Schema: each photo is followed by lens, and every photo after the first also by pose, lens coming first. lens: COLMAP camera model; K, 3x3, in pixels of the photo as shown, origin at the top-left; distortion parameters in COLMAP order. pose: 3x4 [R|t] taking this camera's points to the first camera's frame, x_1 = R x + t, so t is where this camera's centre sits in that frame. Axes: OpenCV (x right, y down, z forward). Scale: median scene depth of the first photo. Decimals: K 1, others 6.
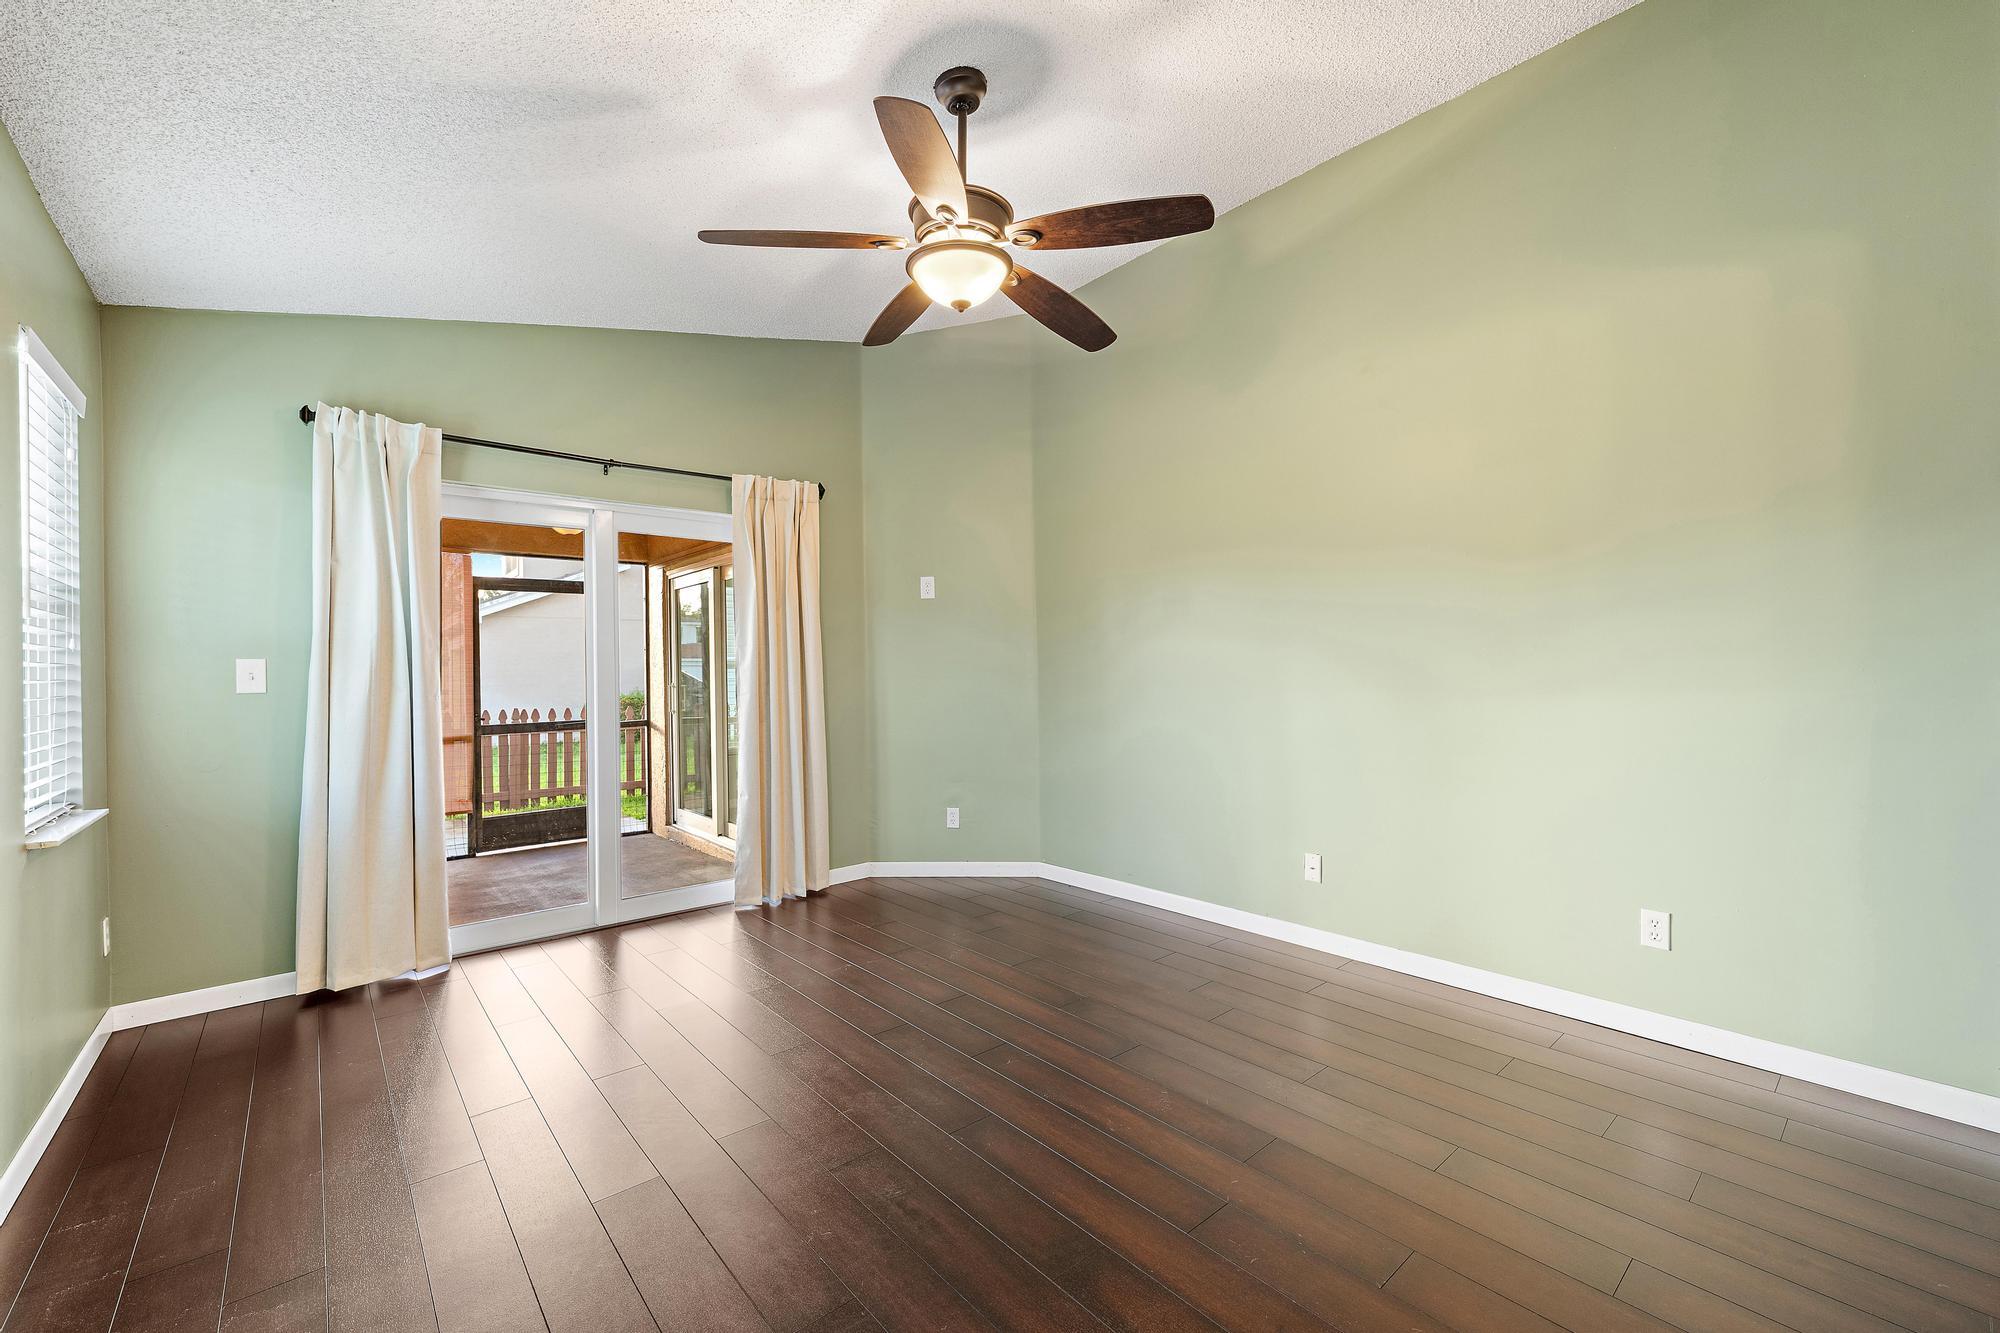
lens RADIAL K [[783.2, 0, 1018.2], [0, 783.2, 665.3], [0, 0, 1]] dist [0.002378, -0.000327]
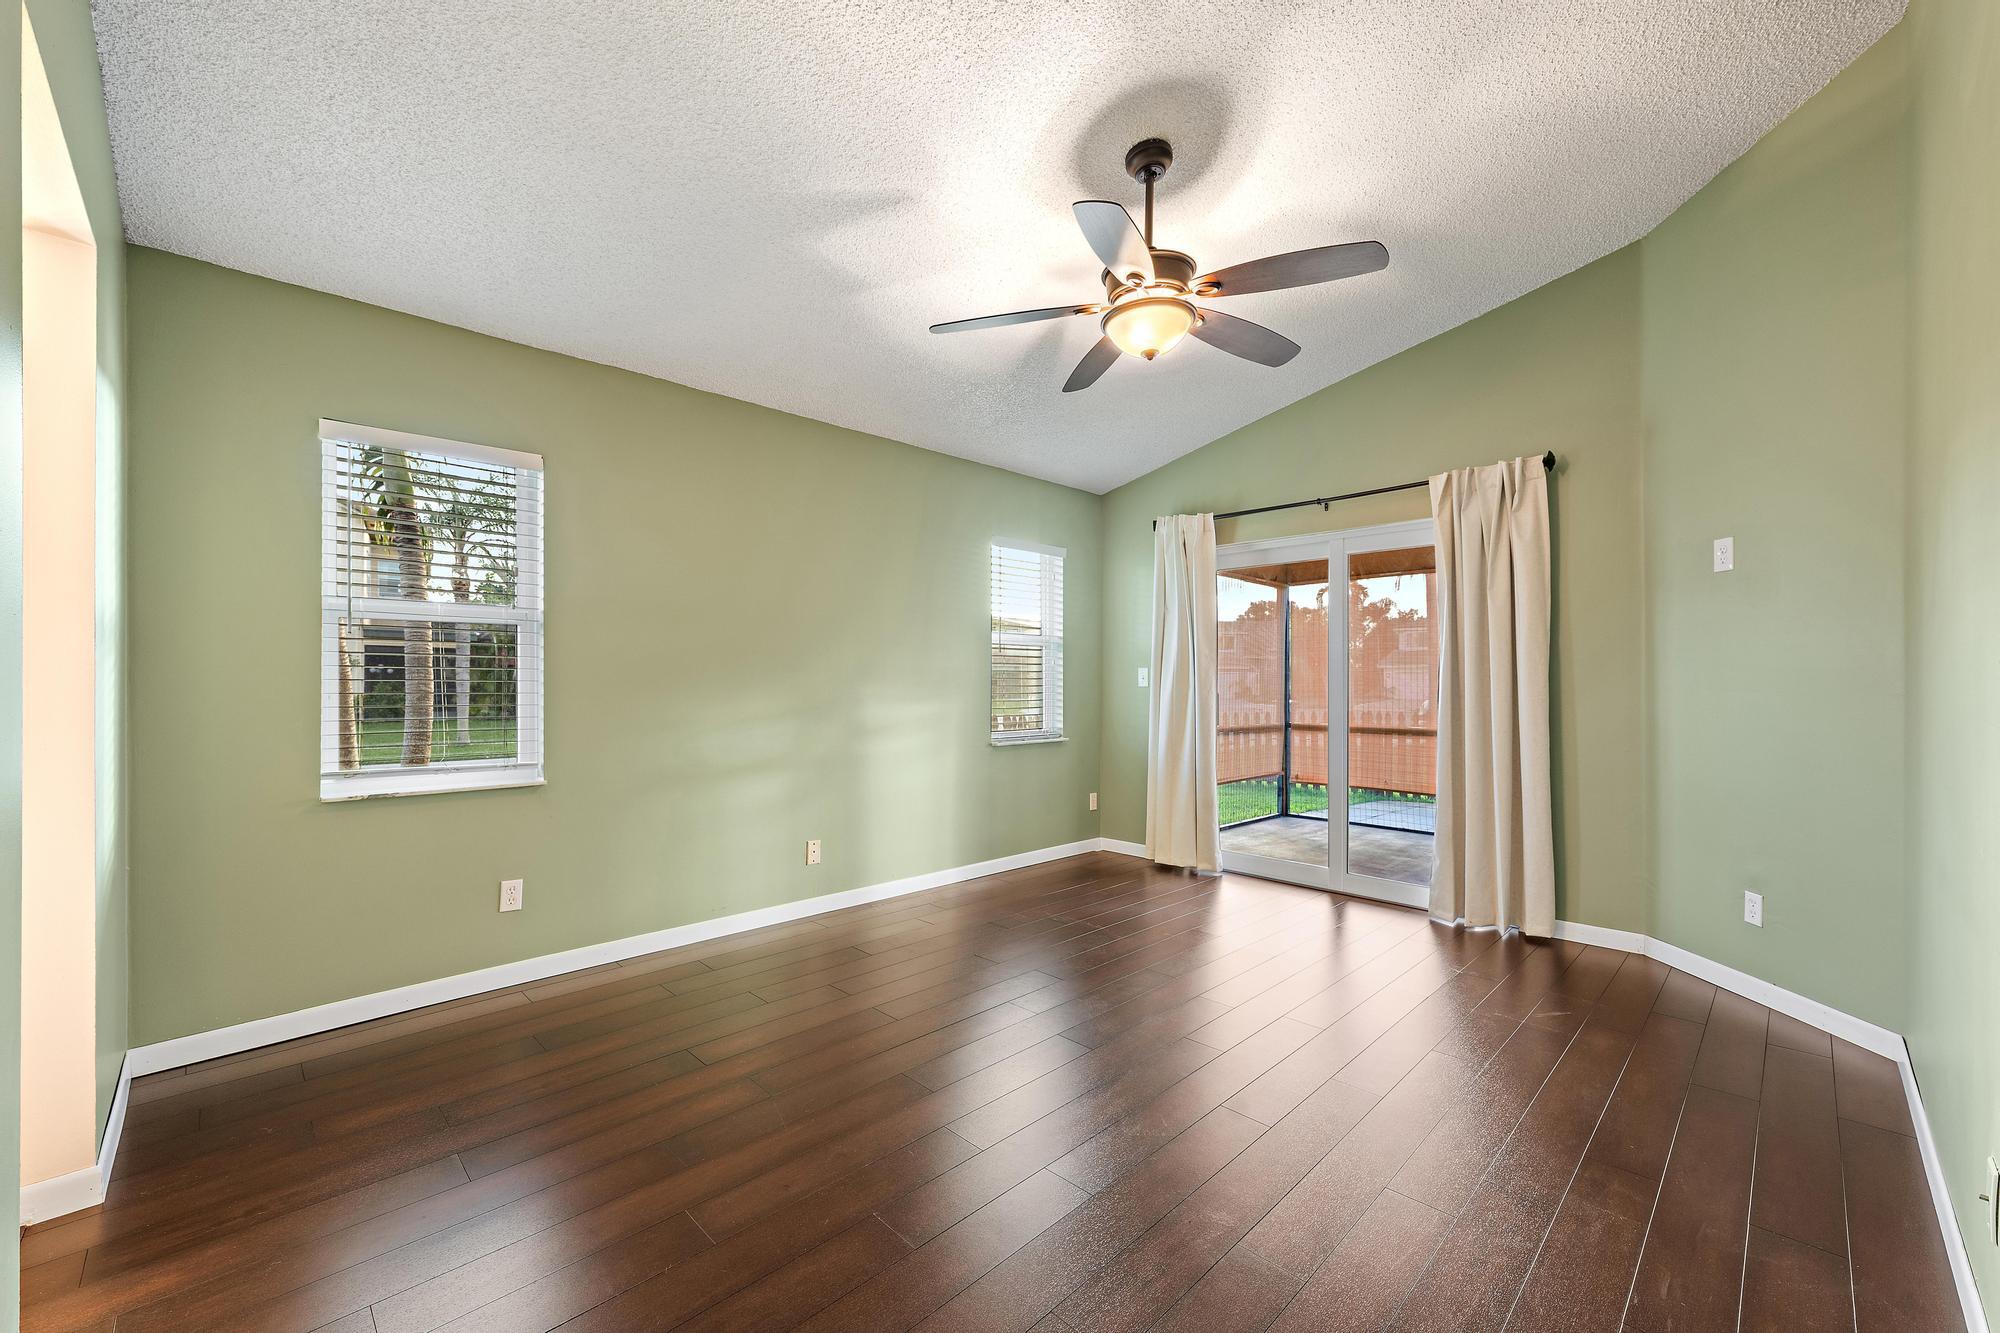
lens RADIAL K [[783.2, 0, 1004.1], [0, 783.2, 669.8], [0, 0, 1]] dist [0.002378, -0.000327]
pose [[0.077839, -0.001726, -0.996964, 0.594121], [-0.005408, 0.999983, -0.002154, 0.004737], [0.996951, 0.005559, 0.077828, 0.395327]]
